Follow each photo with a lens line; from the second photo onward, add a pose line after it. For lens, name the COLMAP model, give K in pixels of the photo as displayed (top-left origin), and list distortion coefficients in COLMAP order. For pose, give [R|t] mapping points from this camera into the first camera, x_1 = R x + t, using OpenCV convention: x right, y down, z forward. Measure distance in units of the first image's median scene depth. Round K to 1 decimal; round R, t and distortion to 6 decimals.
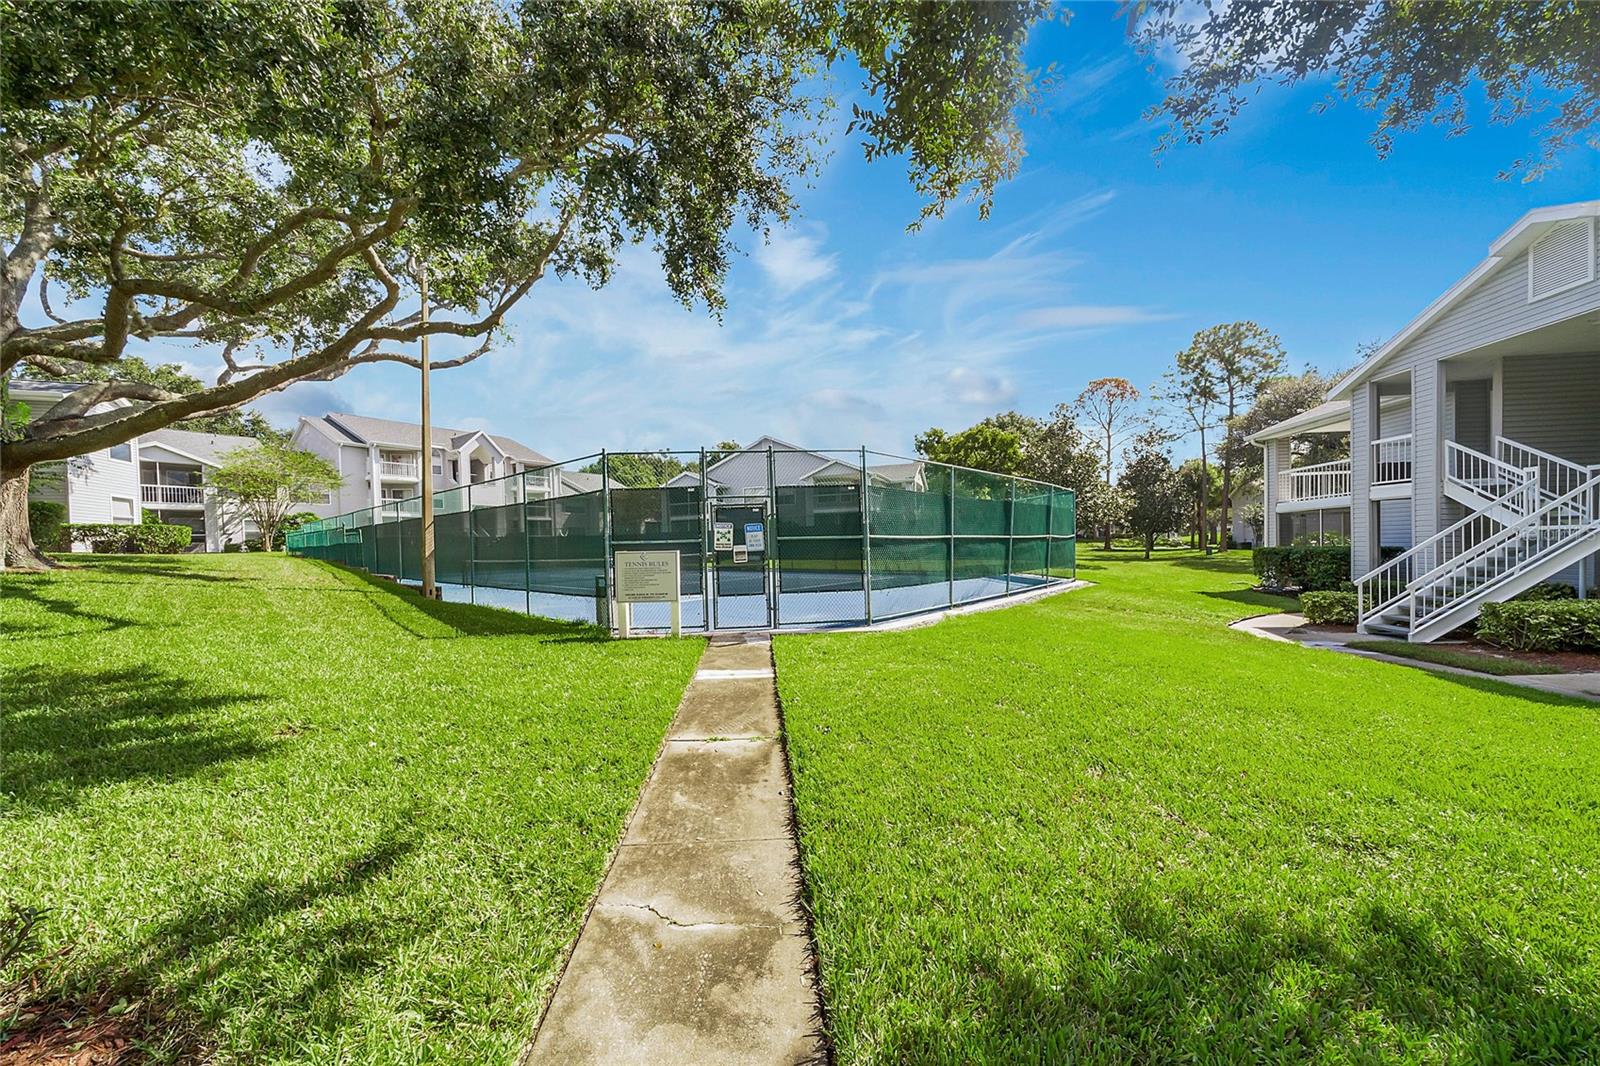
lens RADIAL K [[558.4, 0, 796.7], [0, 558.4, 545.6], [0, 0, 1]] dist [-0.000954, -0.000114]
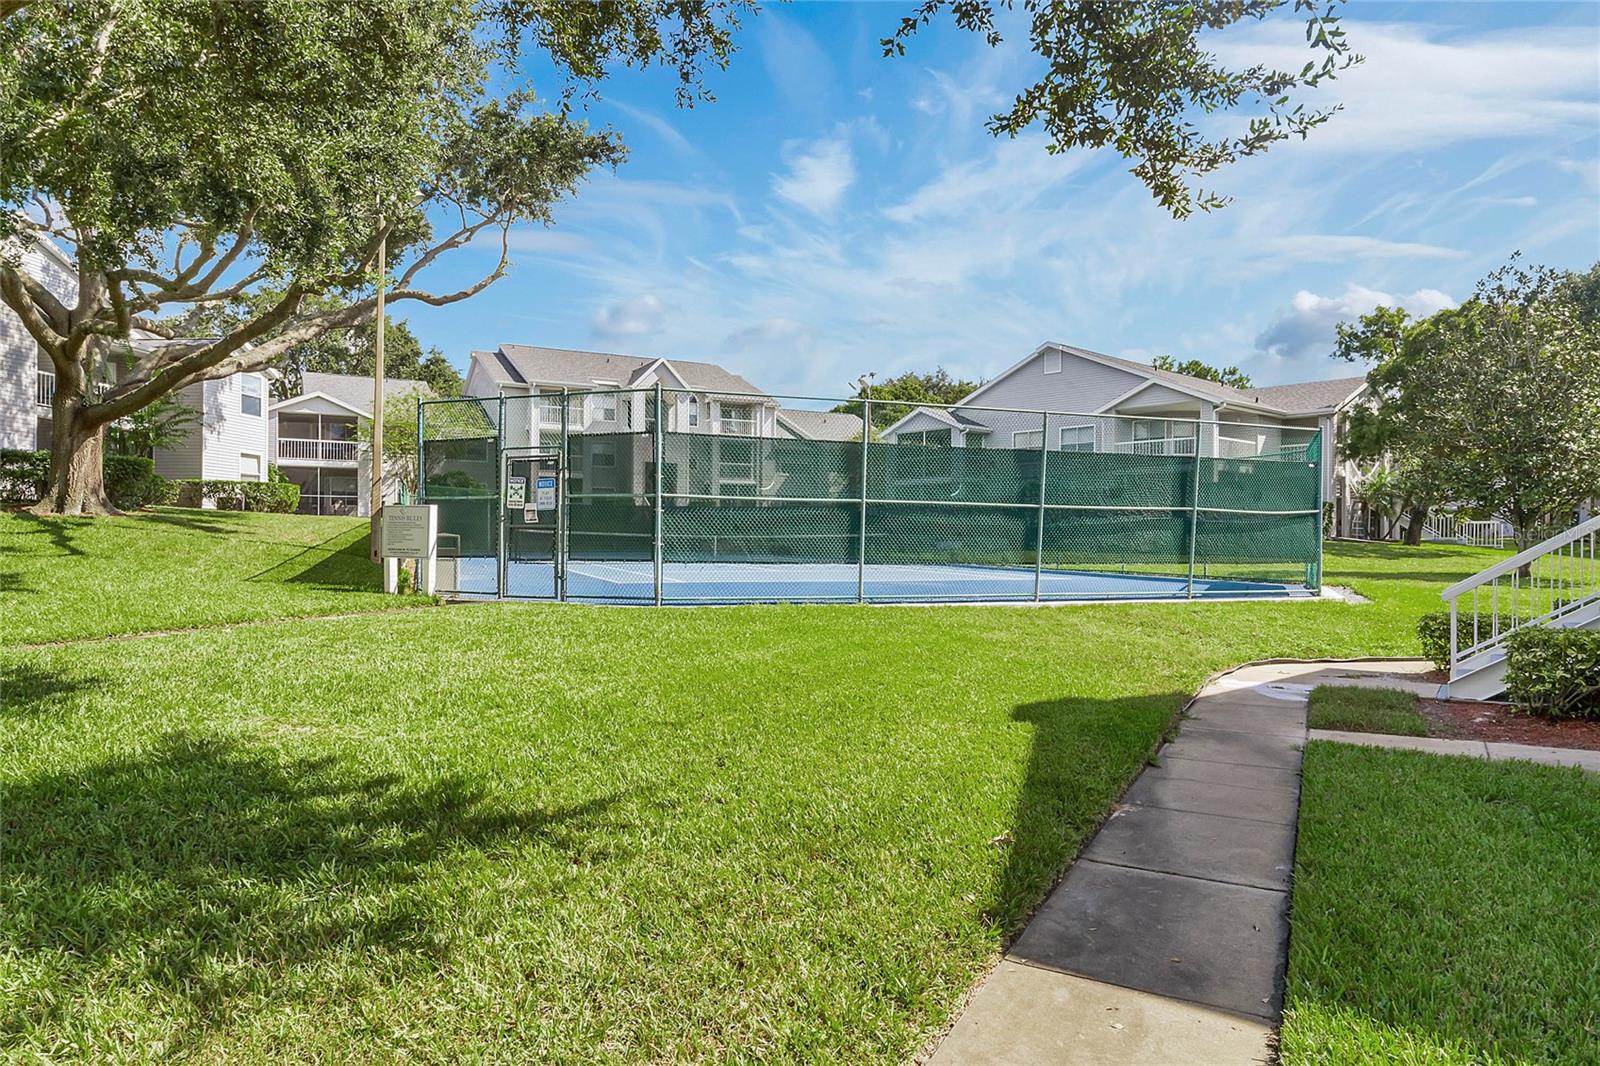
lens RADIAL K [[988.4, 0, 799.3], [0, 988.4, 523.9], [0, 0, 1]] dist [0.005673, -0.000283]
pose [[0.883941, 0.026356, -0.466855, 0.184359], [-0.031037, 0.999516, -0.002338, 0.004166], [0.466568, 0.016556, 0.884331, -0.032305]]
